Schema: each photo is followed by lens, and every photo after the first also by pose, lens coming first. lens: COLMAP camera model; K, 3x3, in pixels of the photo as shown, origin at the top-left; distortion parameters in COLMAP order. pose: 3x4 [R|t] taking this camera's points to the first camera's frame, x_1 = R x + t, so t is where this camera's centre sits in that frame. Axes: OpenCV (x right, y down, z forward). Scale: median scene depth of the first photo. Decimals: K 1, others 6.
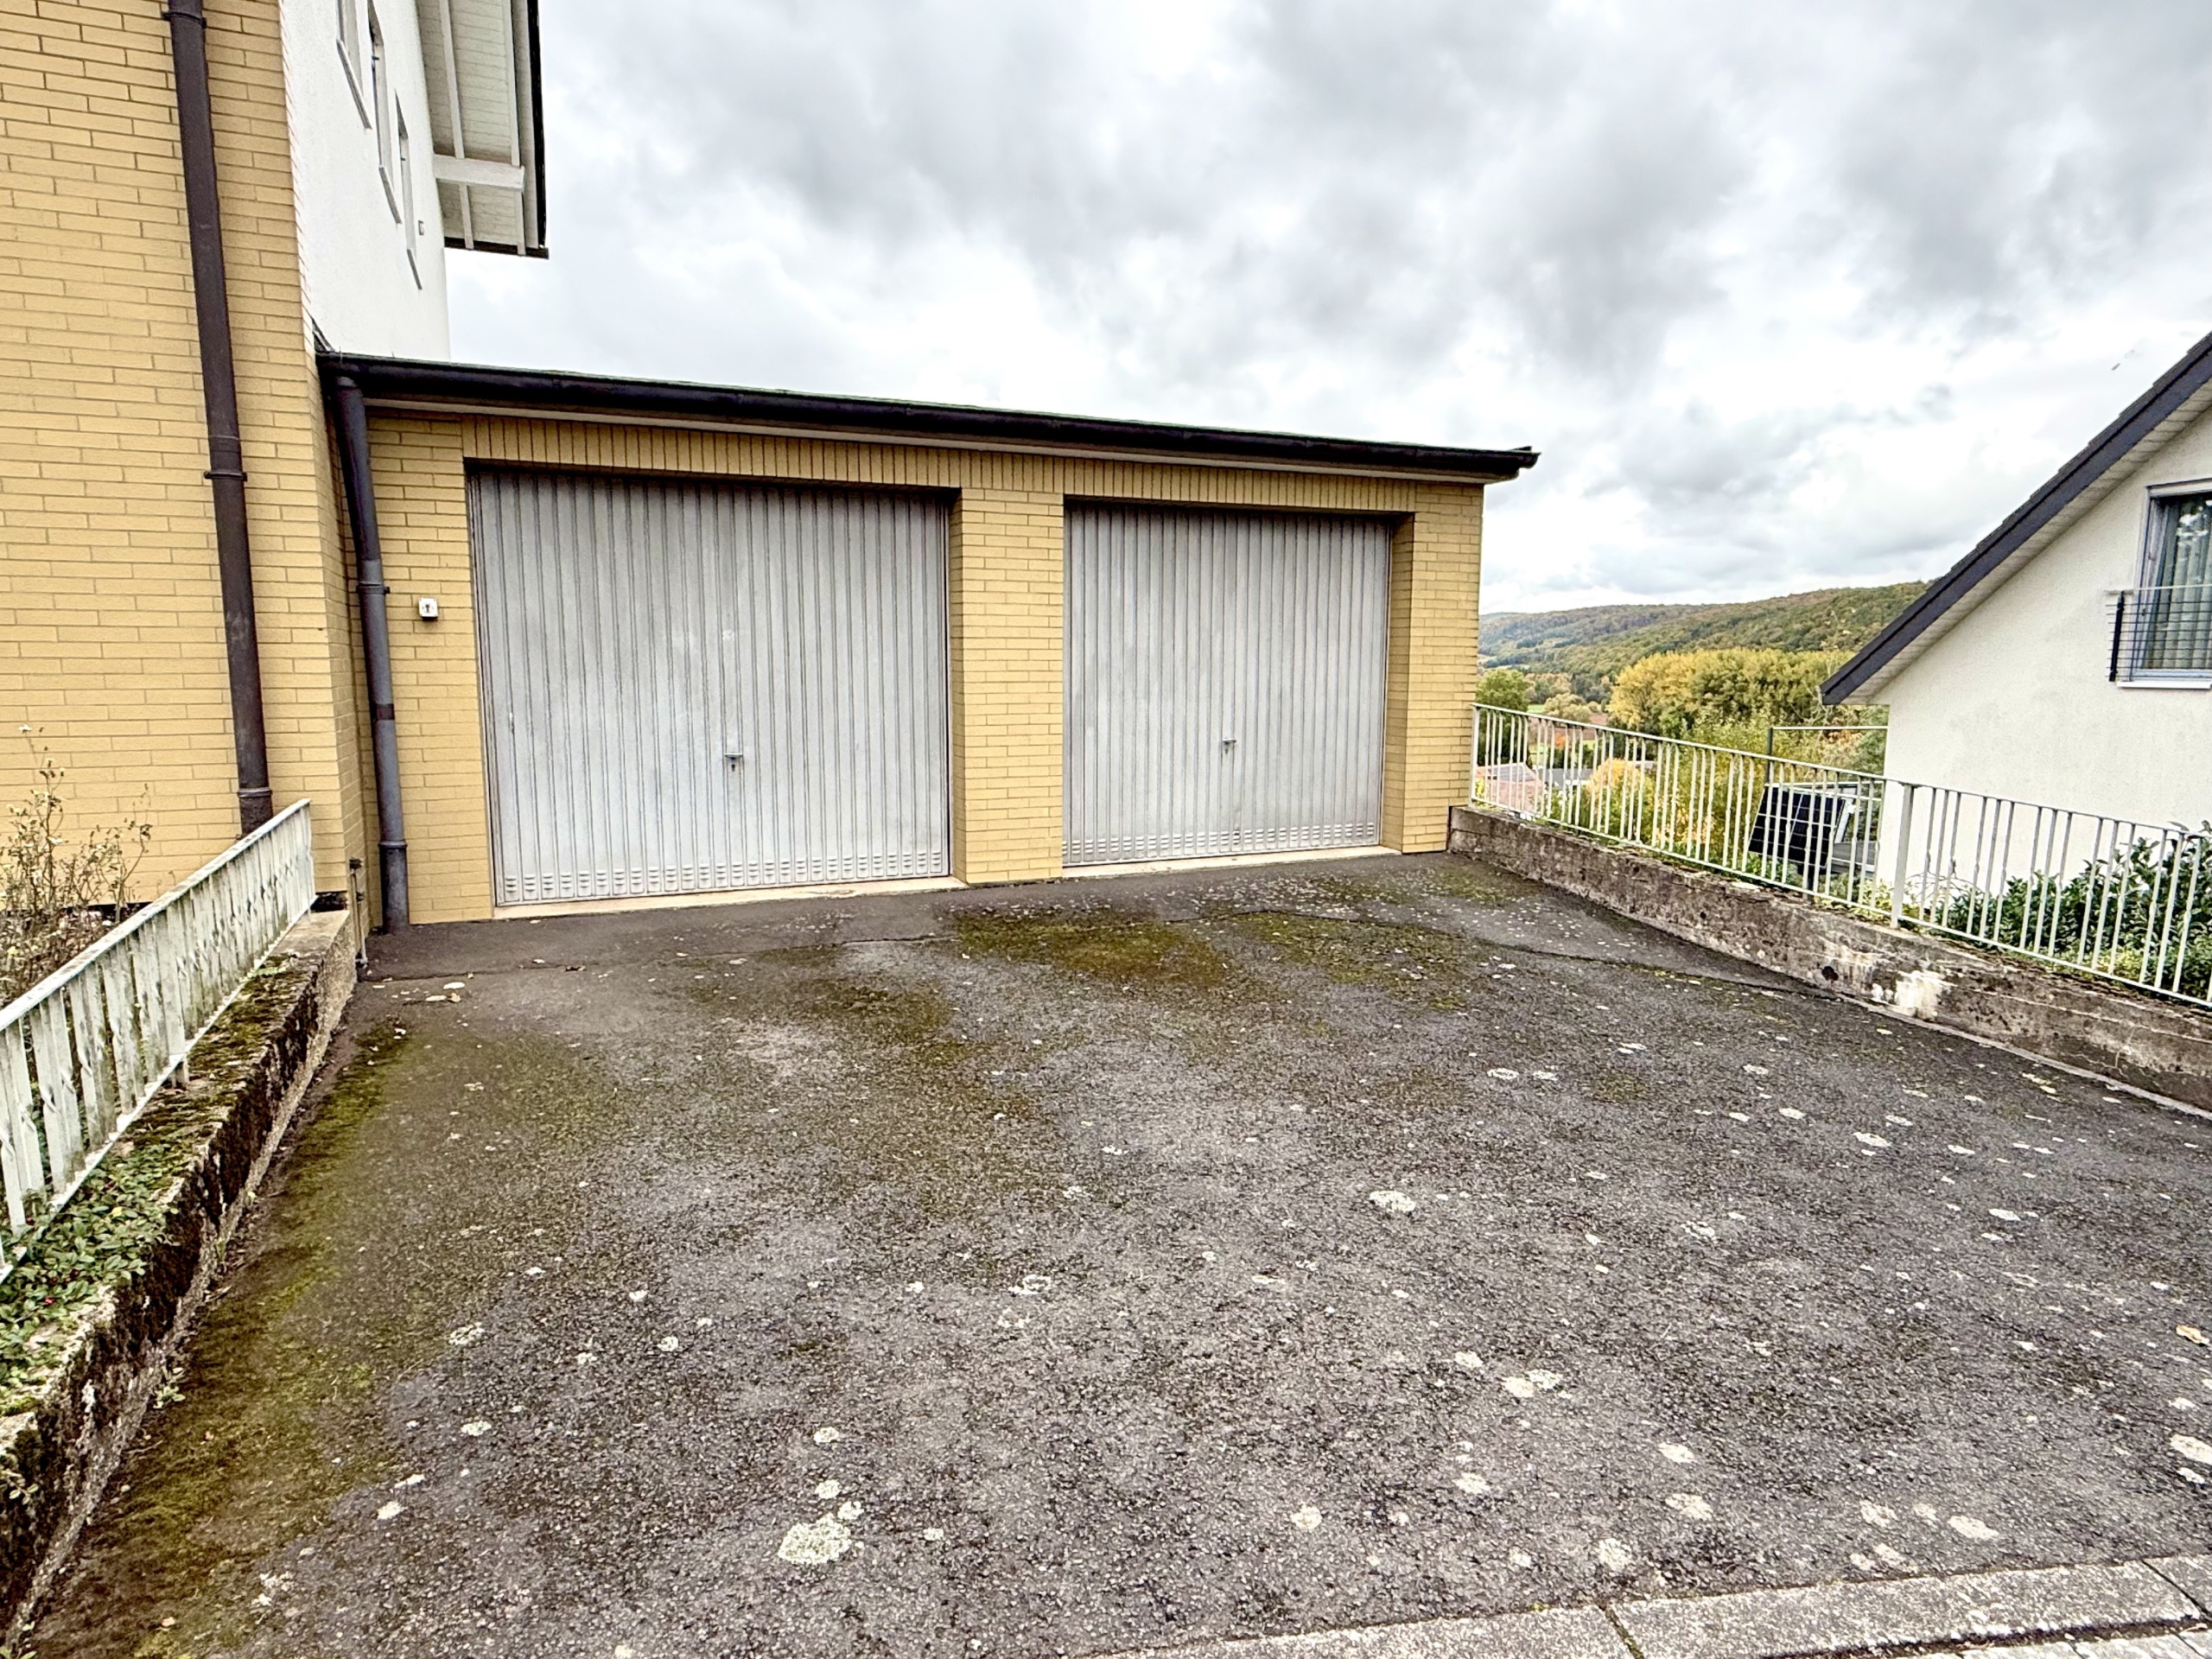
lens RADIAL K [[1279.9, 0, 1106.0], [0, 1279.9, 829.5], [0, 0, 1]] dist [-0.003929, 0.001007]
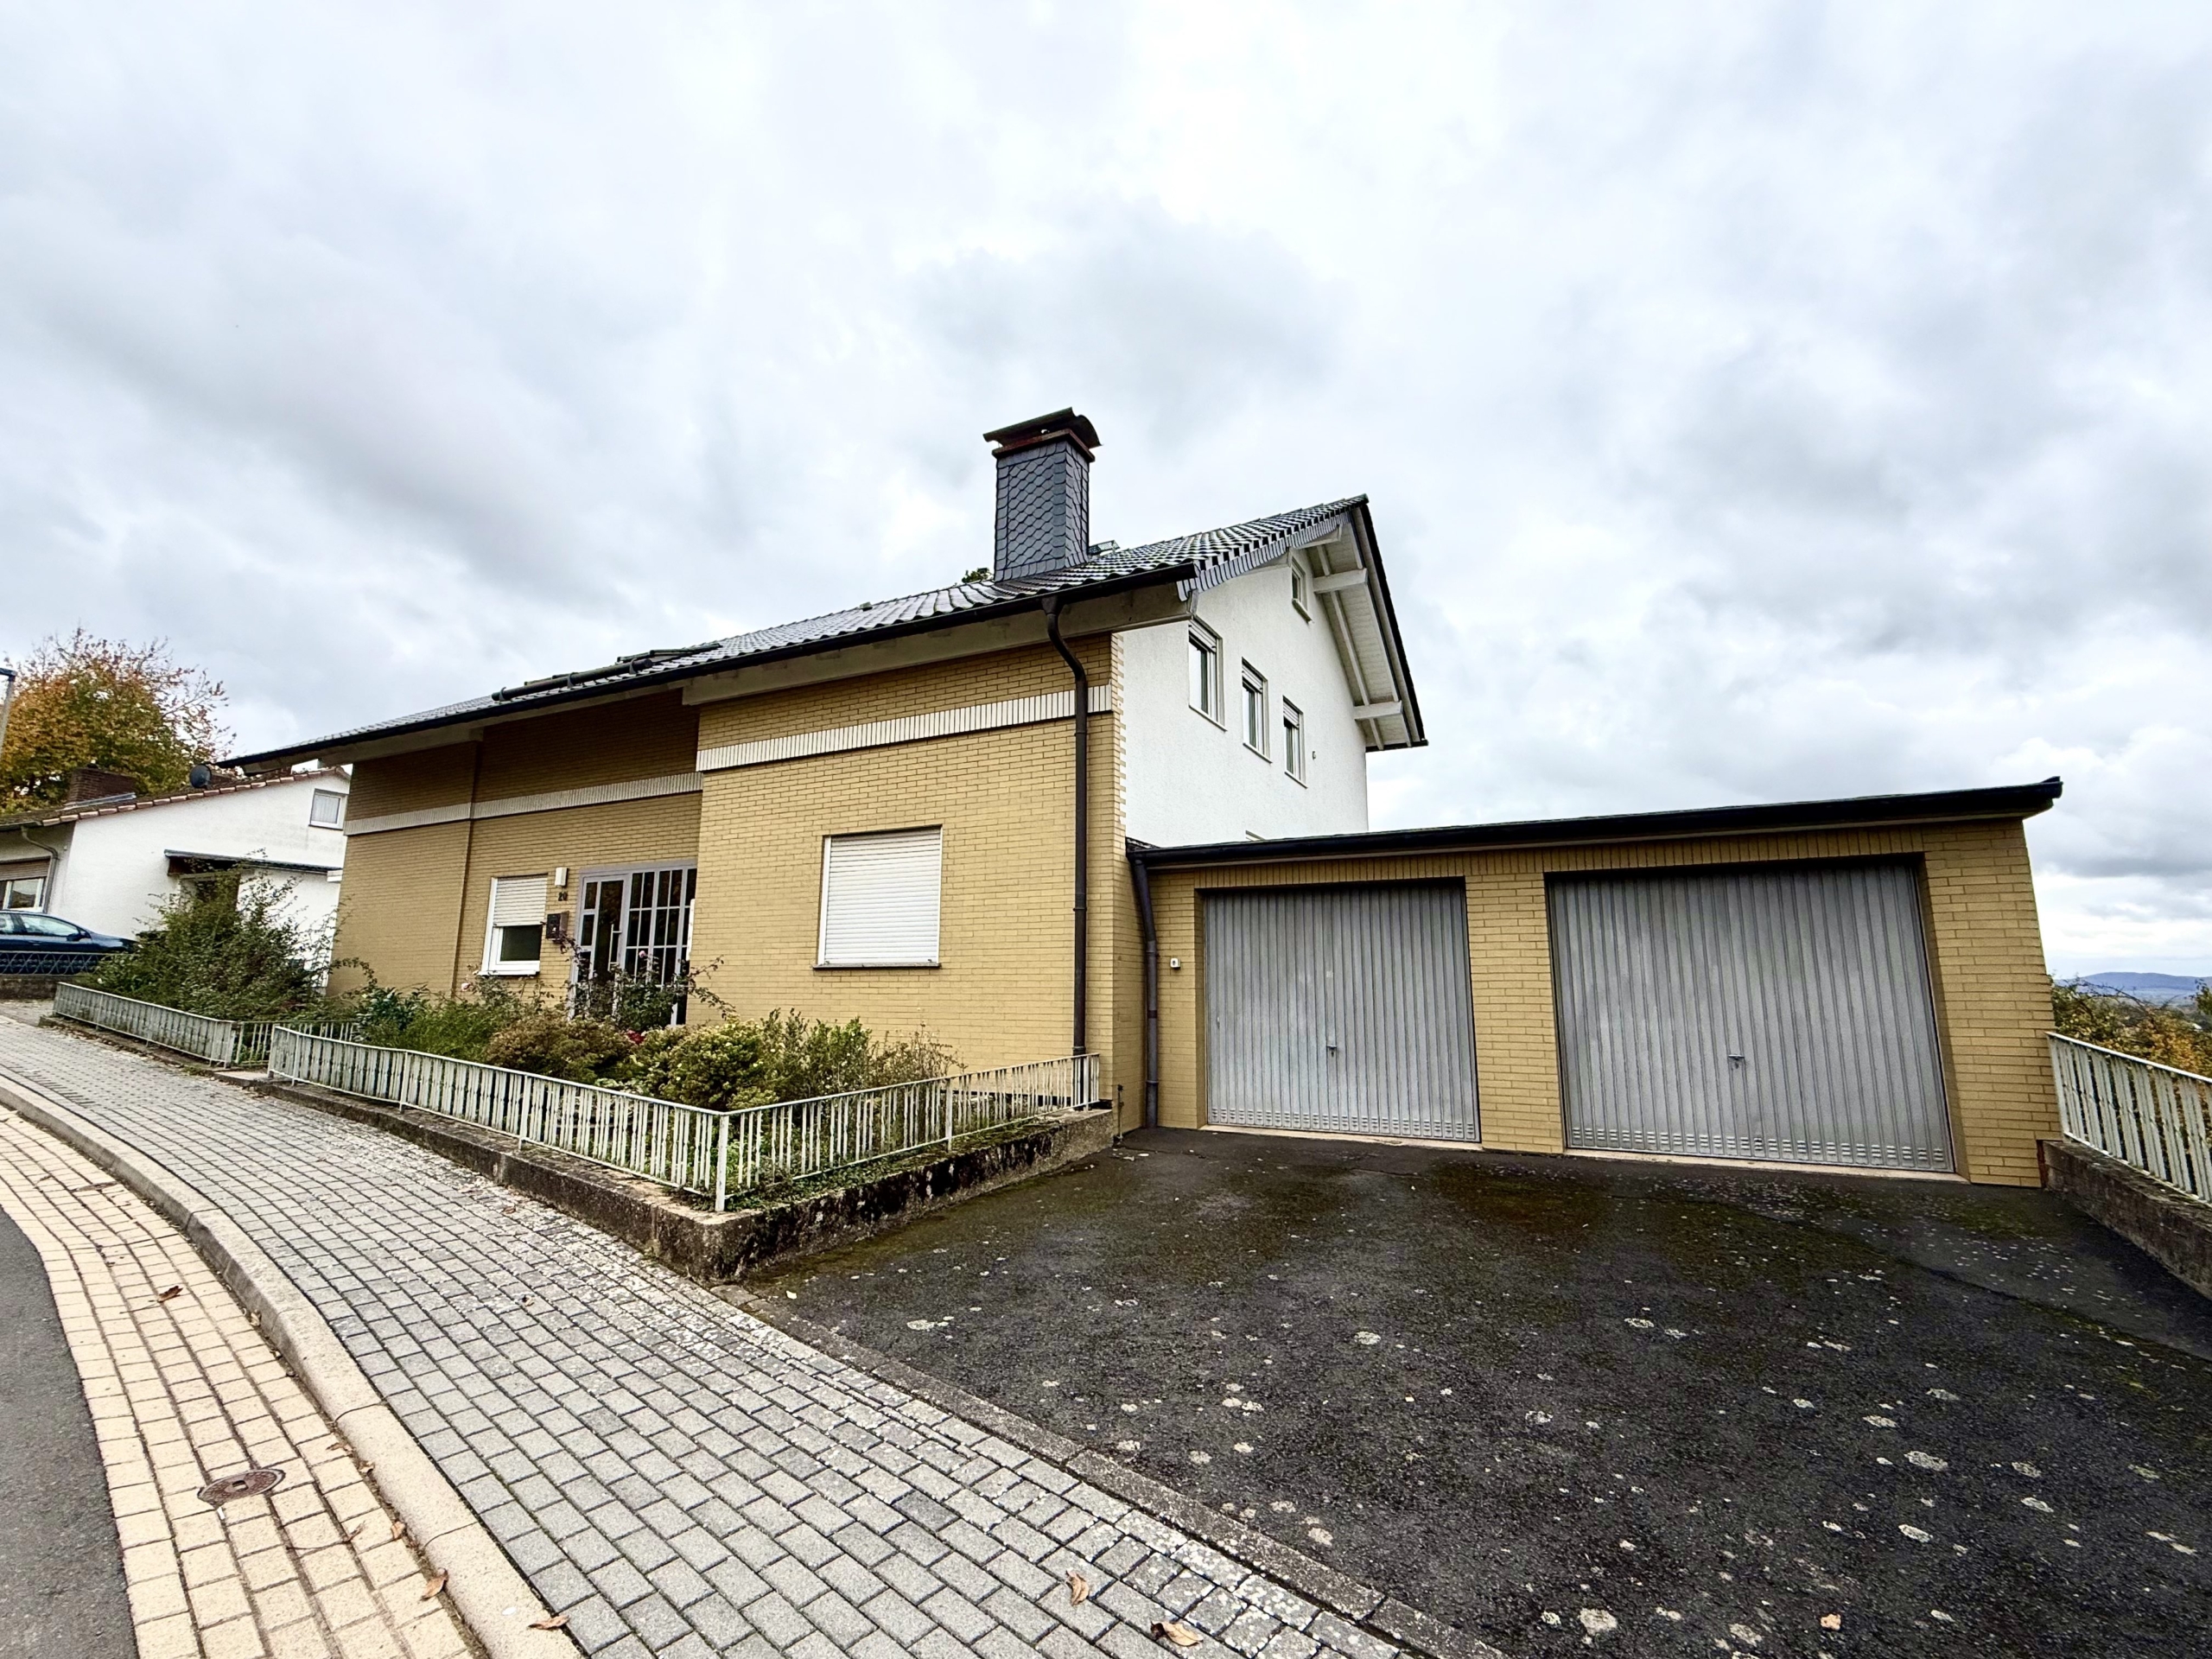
lens RADIAL K [[956.6, 0, 1106.0], [0, 956.6, 829.5], [0, 0, 1]] dist [0.000317, -0.000191]
pose [[0.634468, -0.131652, -0.761655, 0.550717], [-0.103704, 0.961980, -0.252665, 0.016017], [0.765961, 0.239294, 0.596693, -0.034694]]
